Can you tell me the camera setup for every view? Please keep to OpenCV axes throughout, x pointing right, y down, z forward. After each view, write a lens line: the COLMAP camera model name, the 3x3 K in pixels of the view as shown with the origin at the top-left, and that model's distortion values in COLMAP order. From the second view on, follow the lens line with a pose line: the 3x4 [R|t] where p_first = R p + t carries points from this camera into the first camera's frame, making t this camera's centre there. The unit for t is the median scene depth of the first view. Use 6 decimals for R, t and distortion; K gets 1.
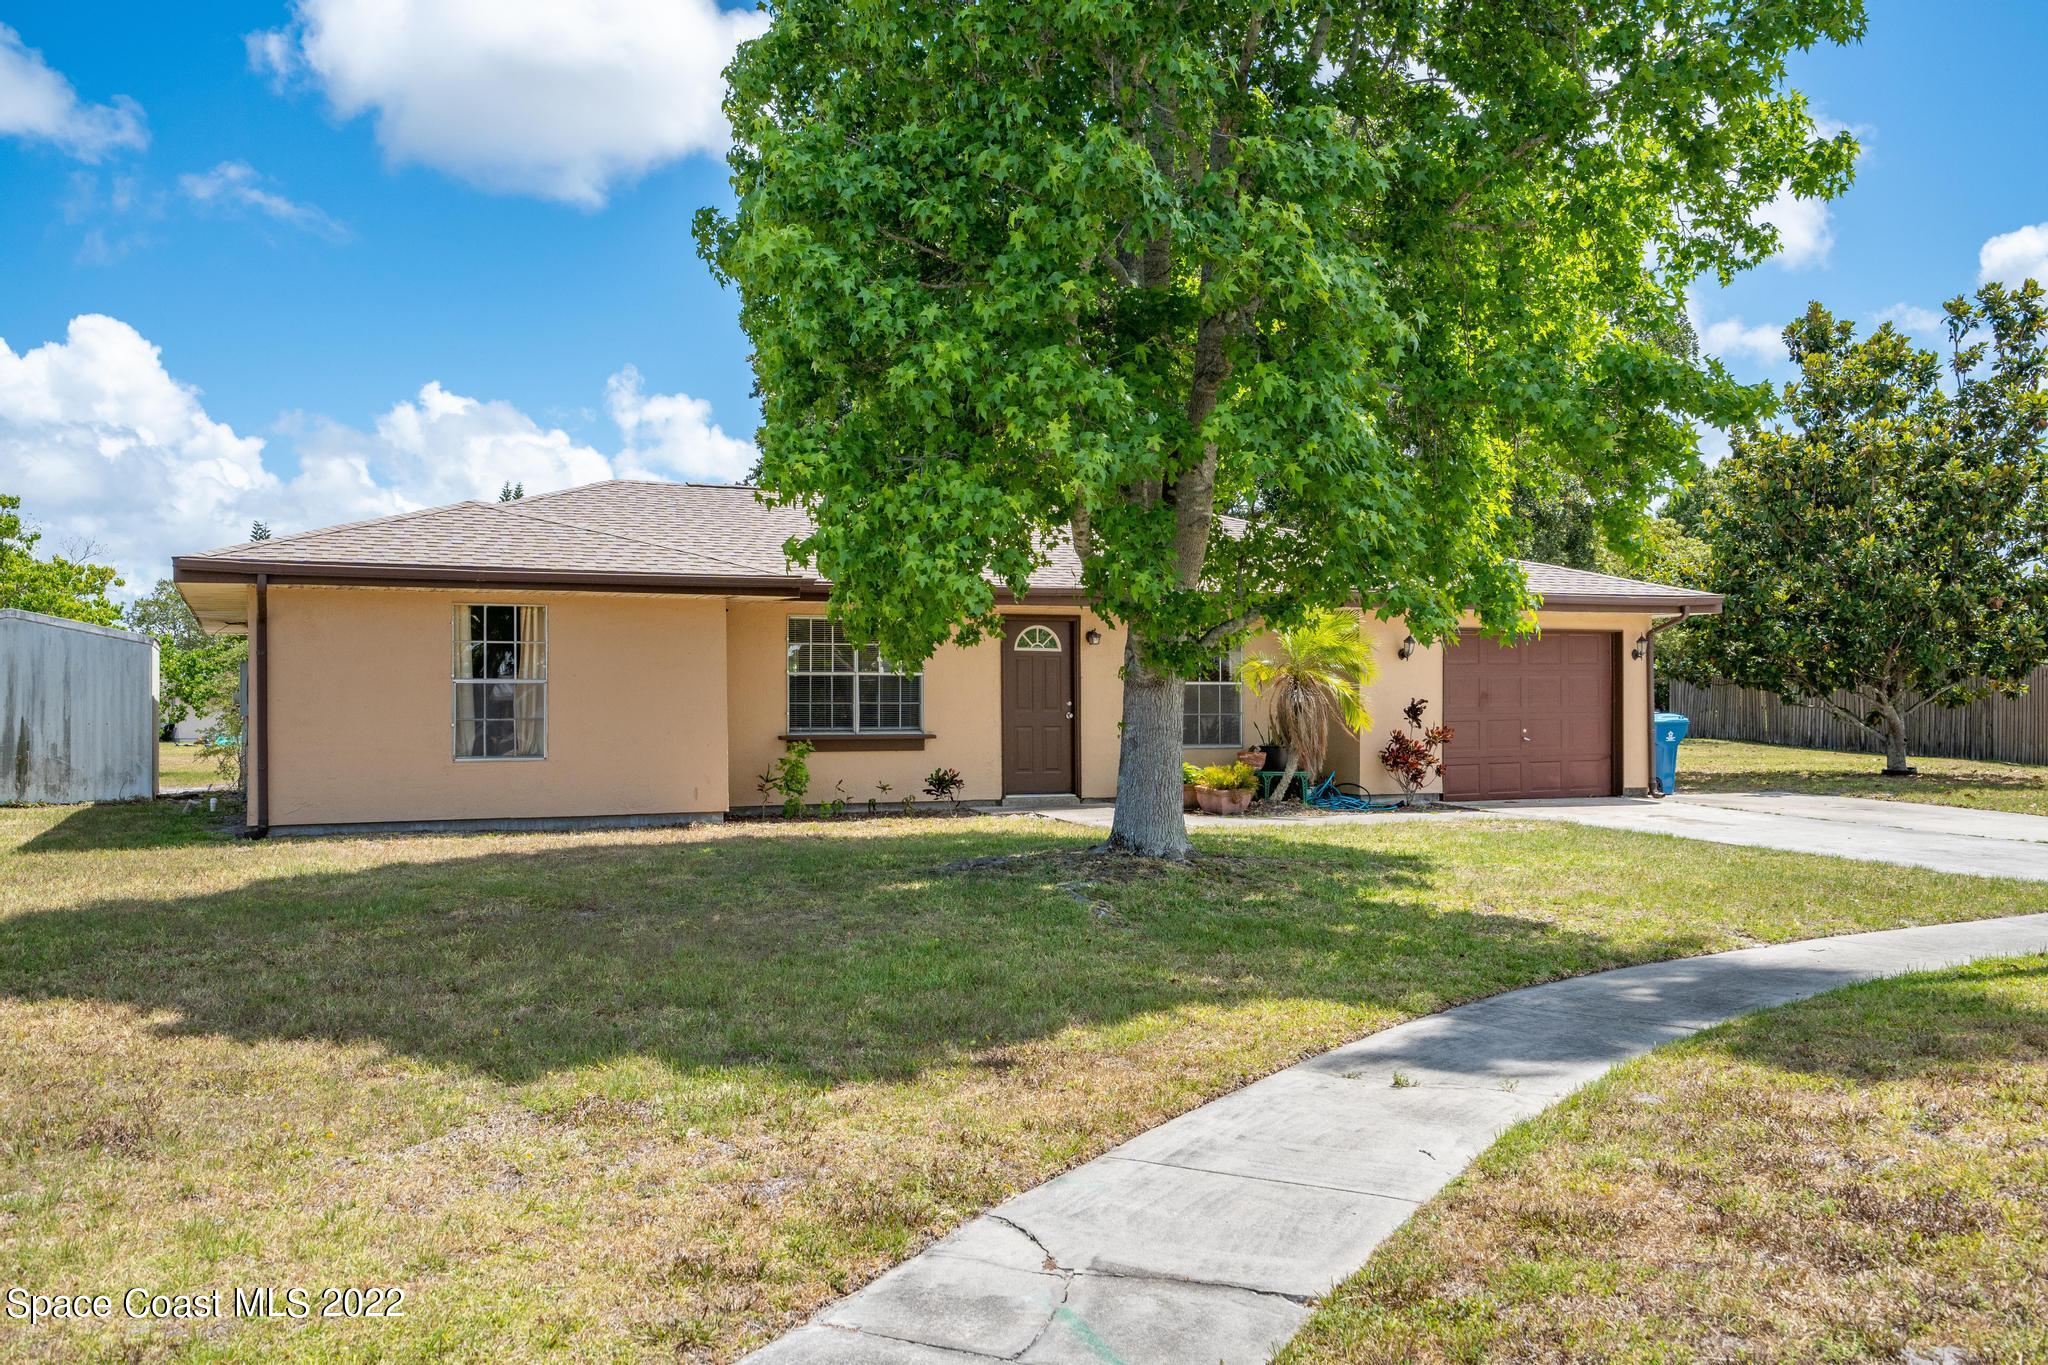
lens RADIAL K [[1825.3, 0, 1030.3], [0, 1825.3, 668.6], [0, 0, 1]] dist [0.052639, -0.002471]
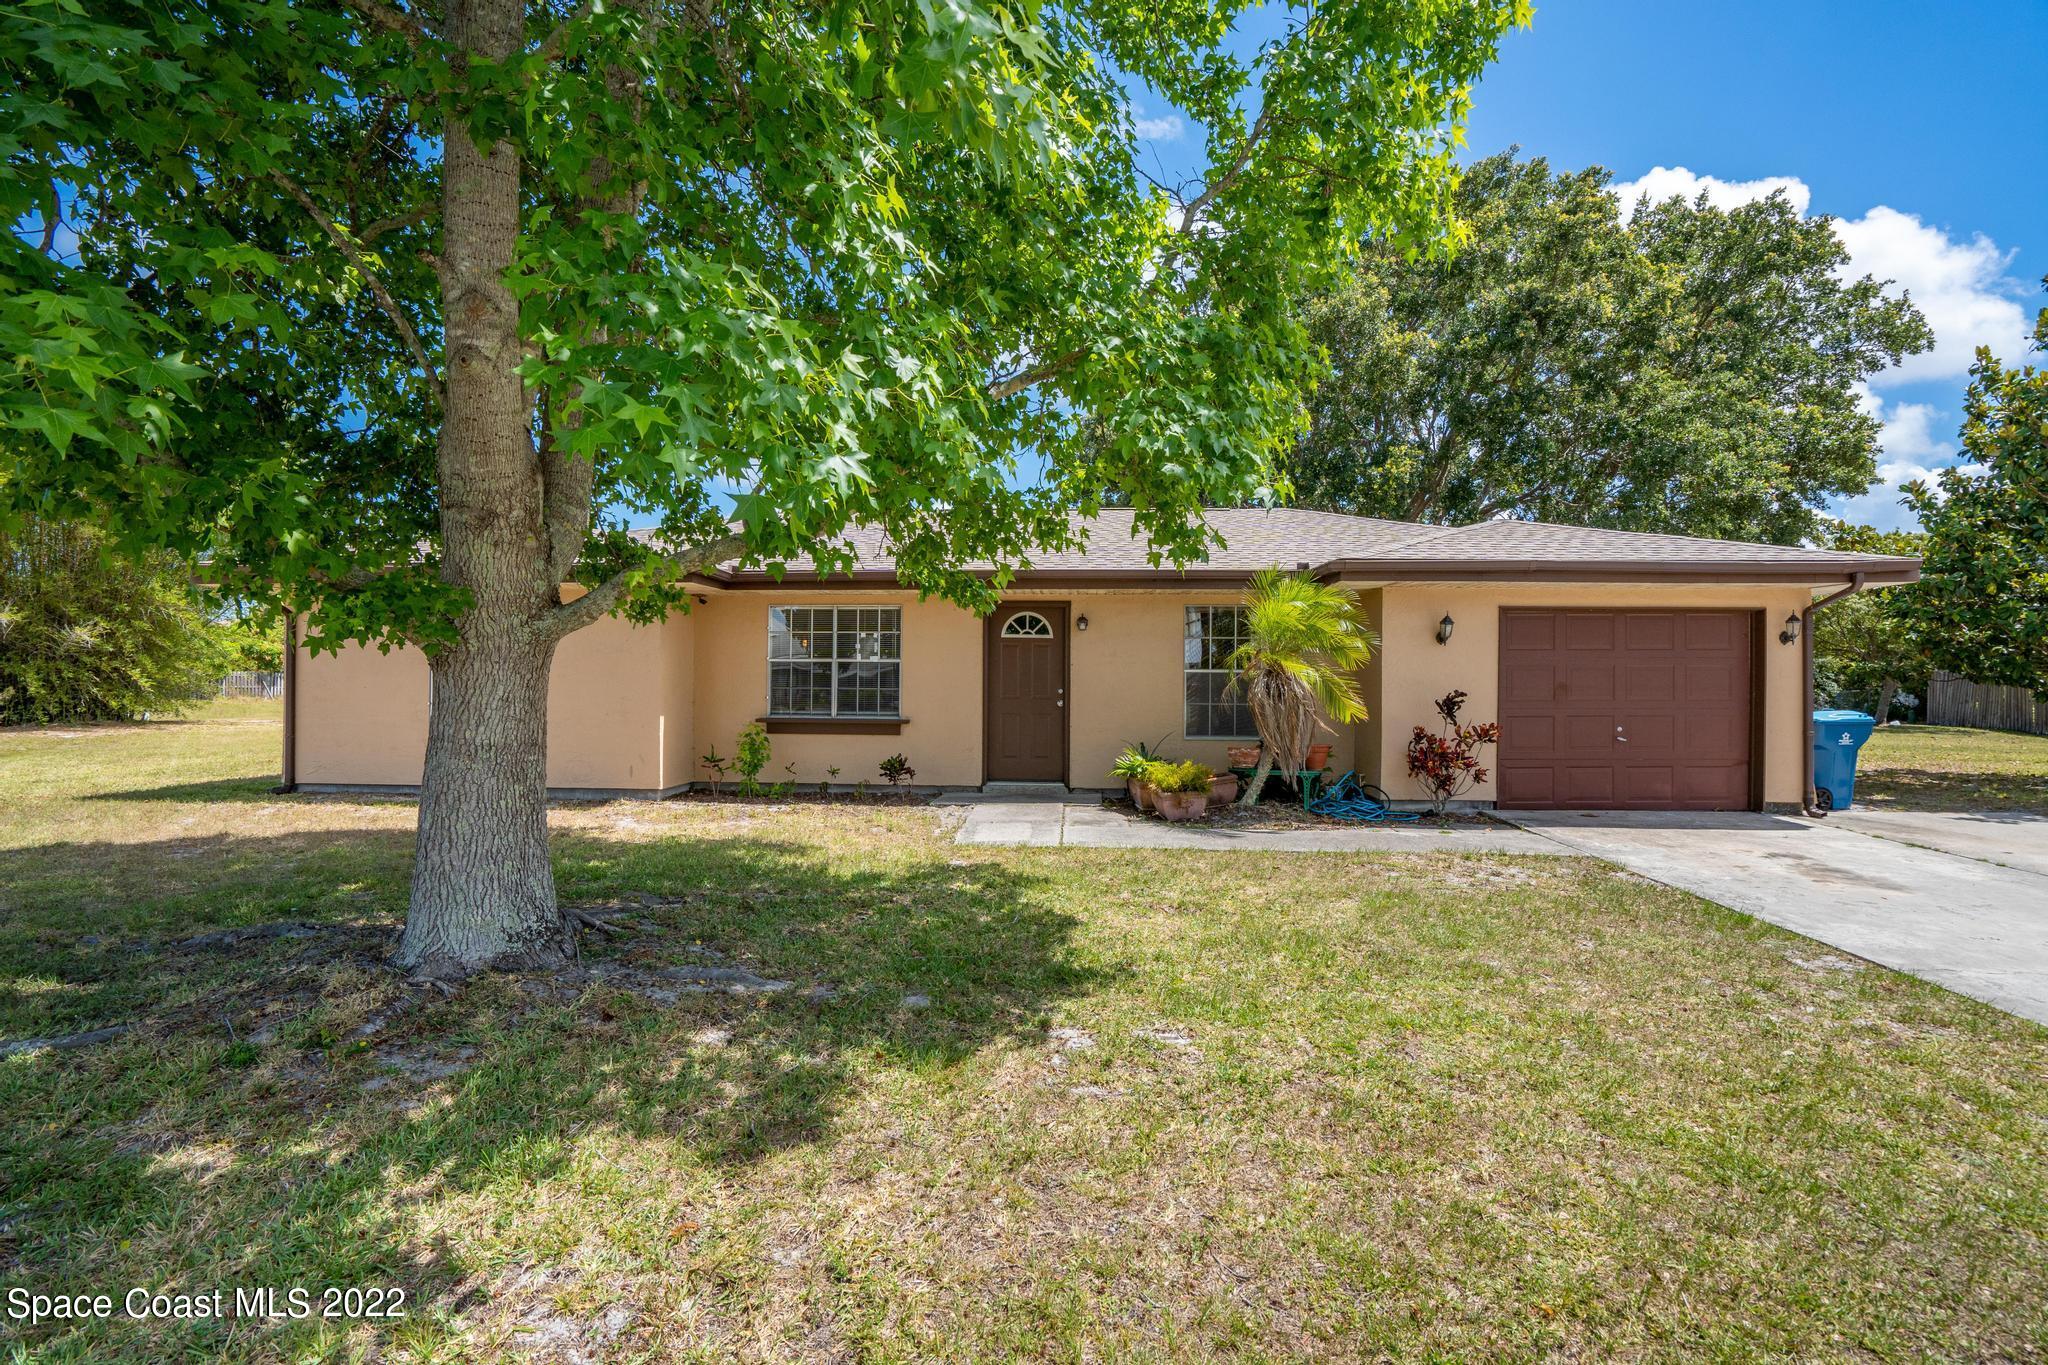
lens RADIAL K [[952.4, 0, 1024.0], [0, 952.4, 675.9], [0, 0, 1]] dist [-0.065137, 0.027359]
pose [[0.892226, 0.005759, -0.451553, 0.247335], [-0.000618, 0.999933, 0.011532, 0.005435], [0.451589, -0.010009, 0.892170, 0.561237]]
